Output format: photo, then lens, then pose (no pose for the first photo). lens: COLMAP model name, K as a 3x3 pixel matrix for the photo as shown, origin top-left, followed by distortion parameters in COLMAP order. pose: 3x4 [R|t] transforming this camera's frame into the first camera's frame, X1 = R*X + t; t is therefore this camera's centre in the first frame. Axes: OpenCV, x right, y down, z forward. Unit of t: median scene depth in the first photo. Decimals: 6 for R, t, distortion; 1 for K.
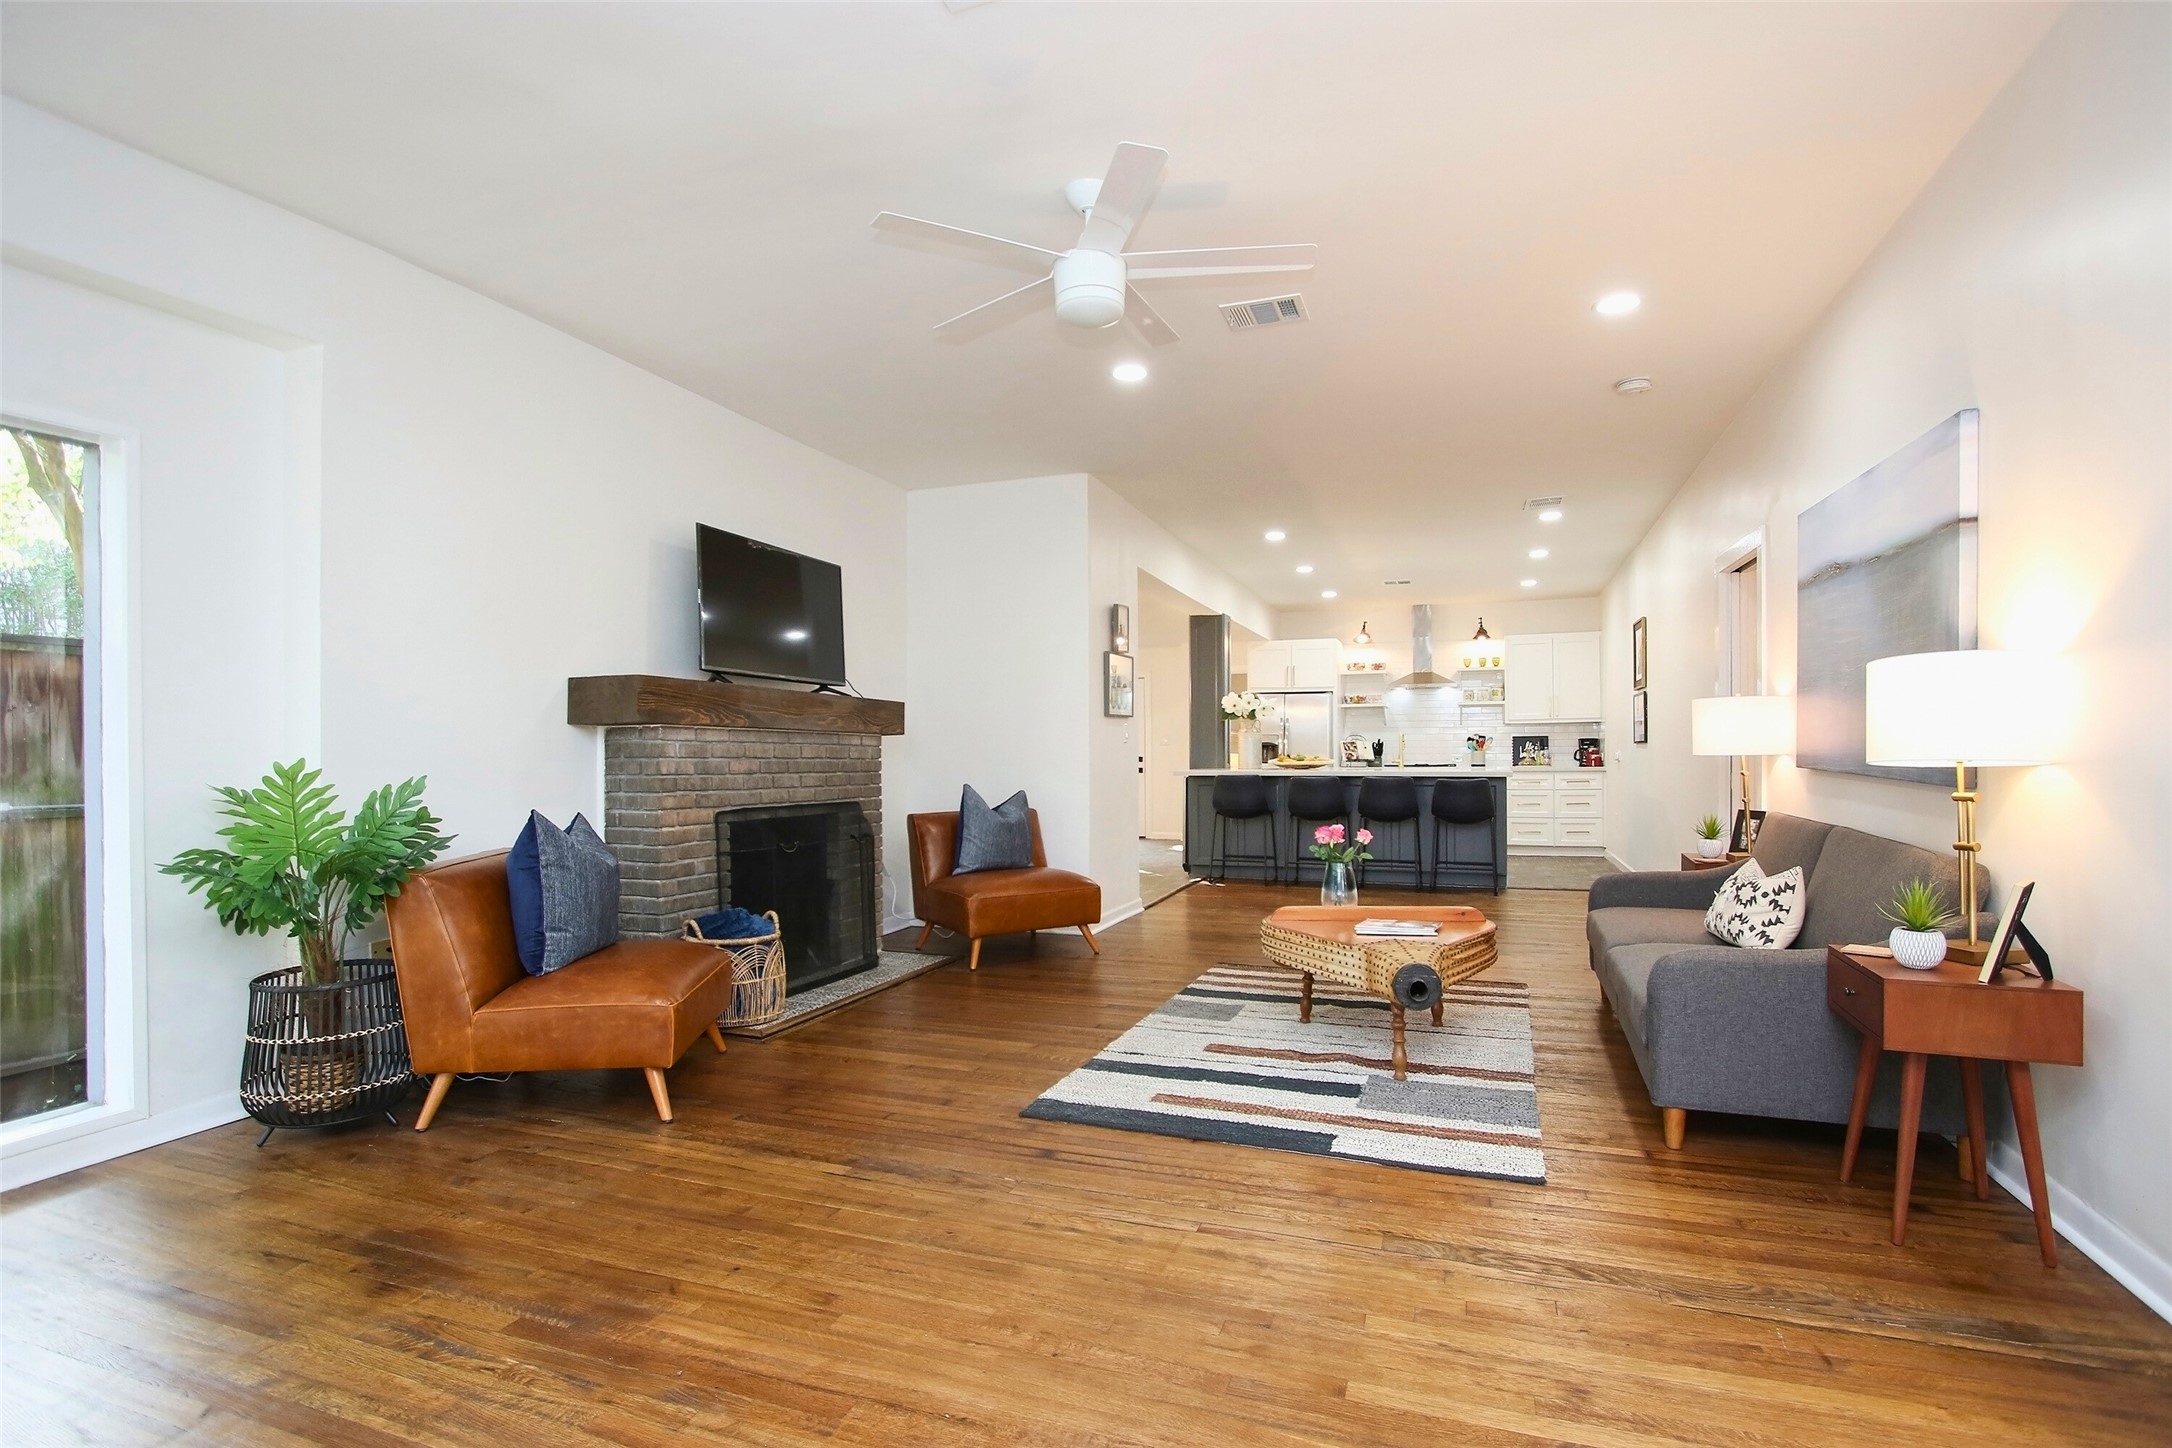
lens RADIAL K [[1058.9, 0, 1090.4], [0, 1058.9, 753.9], [0, 0, 1]] dist [-0.003705, -0.000768]
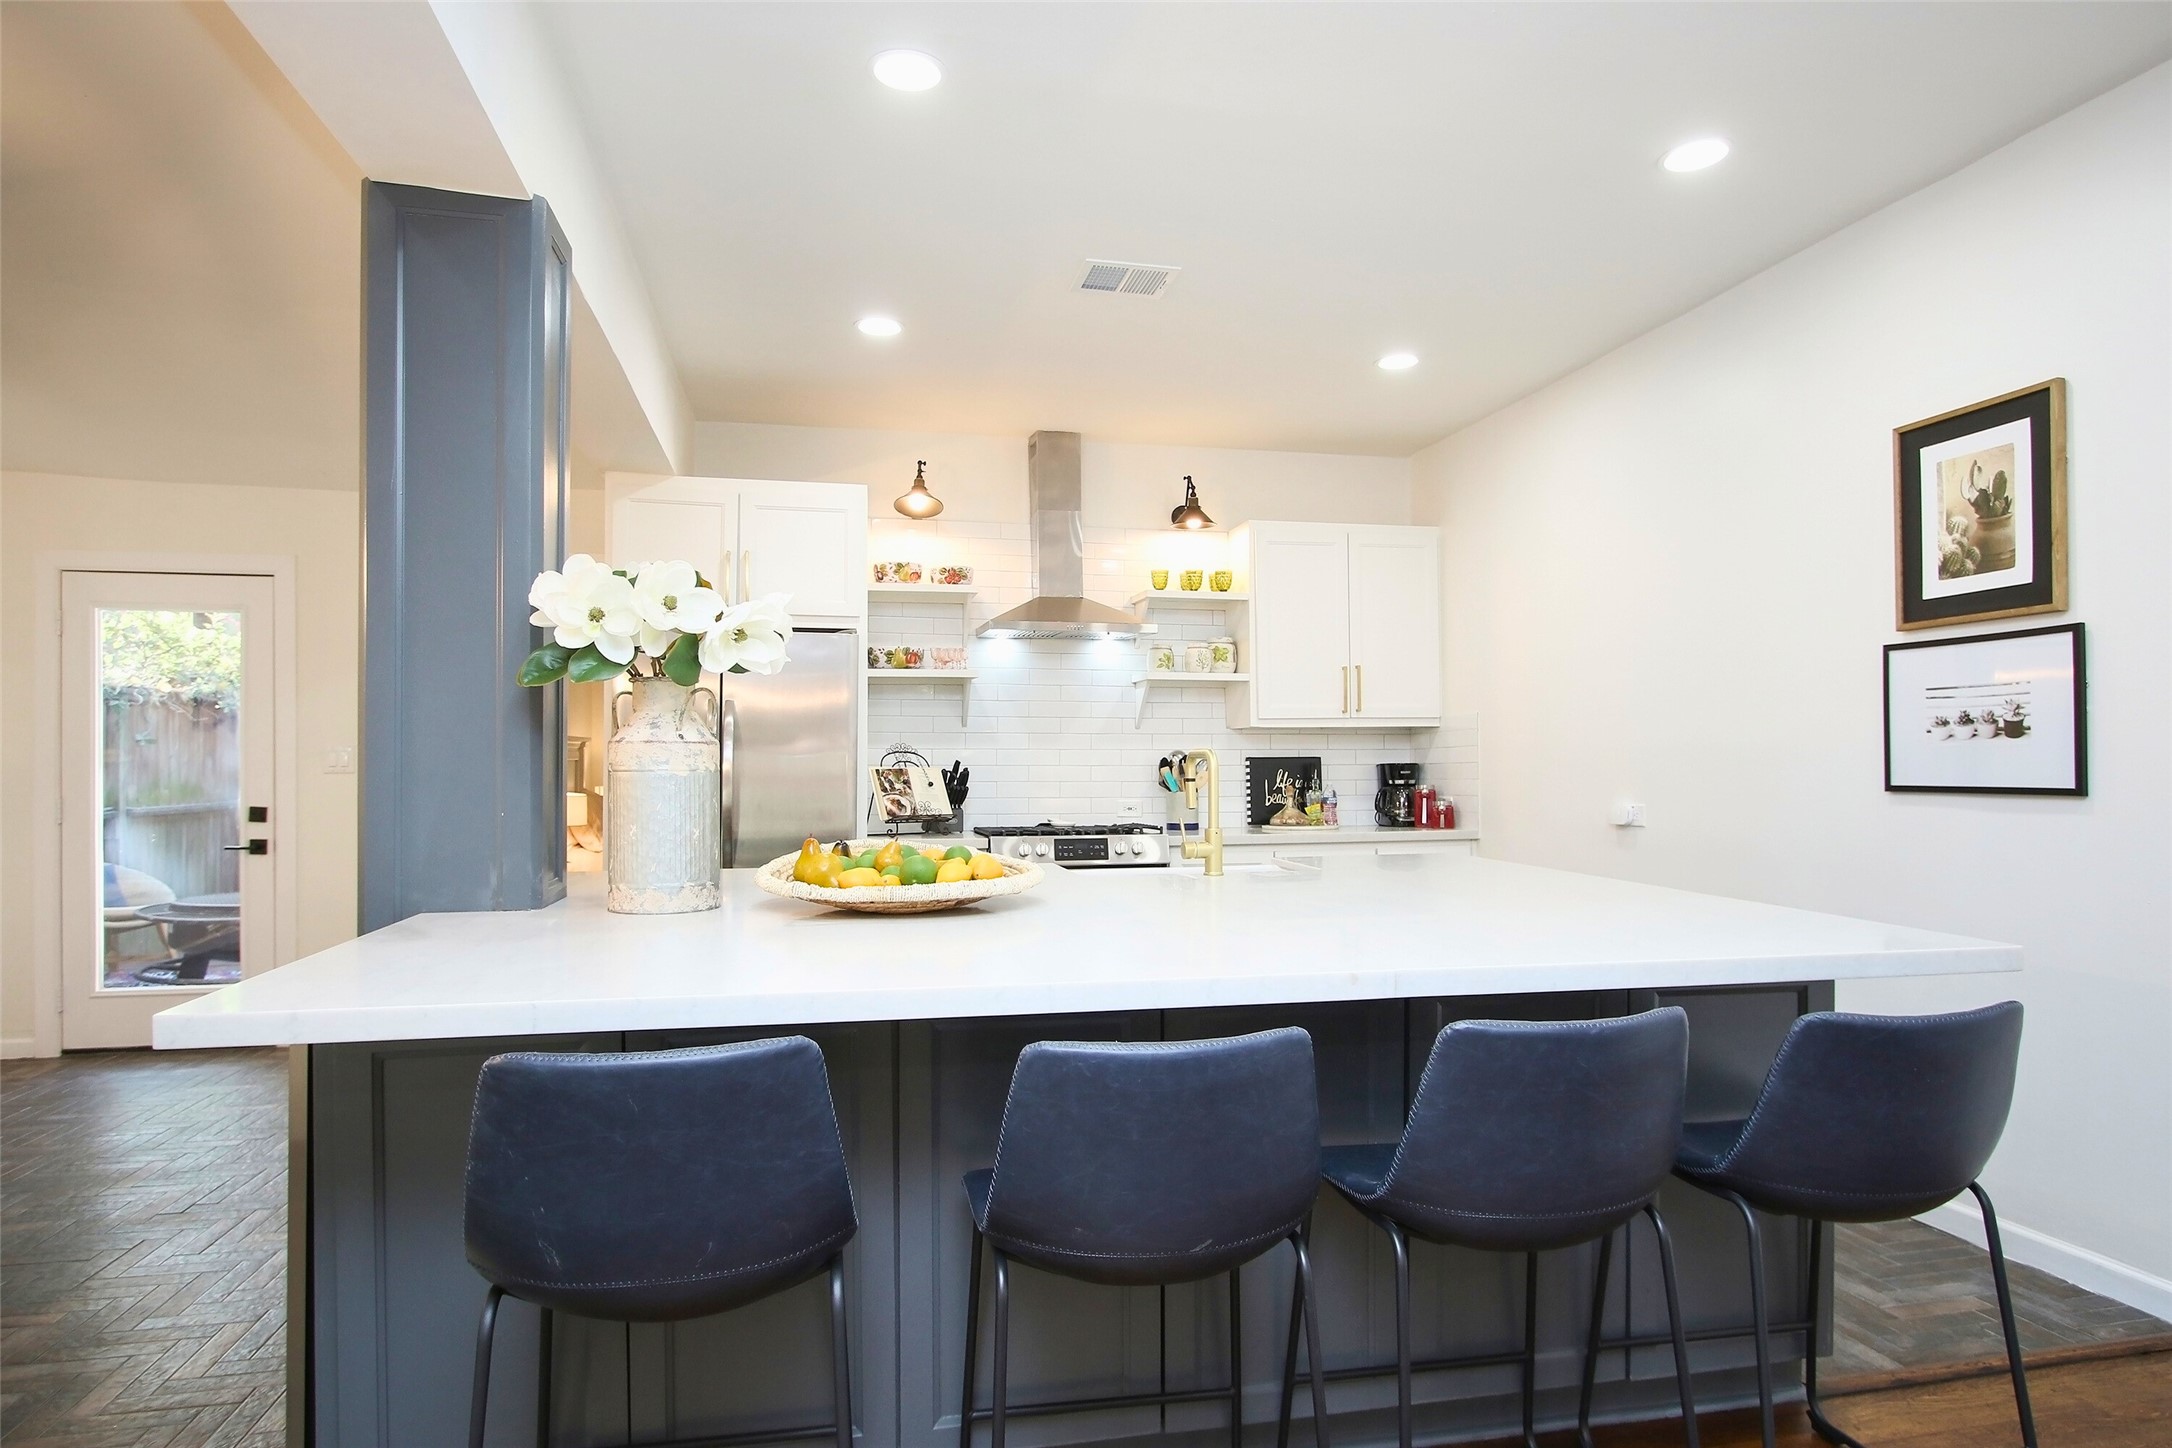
lens RADIAL K [[1229.7, 0, 1076.5], [0, 1229.7, 757.2], [0, 0, 1]] dist [-0.001125, -0.000203]
pose [[0.851211, 0.005112, 0.524799, 0.077980], [-0.003834, 0.999986, -0.003522, -0.015587], [-0.524810, 0.000986, 0.851219, 0.645993]]
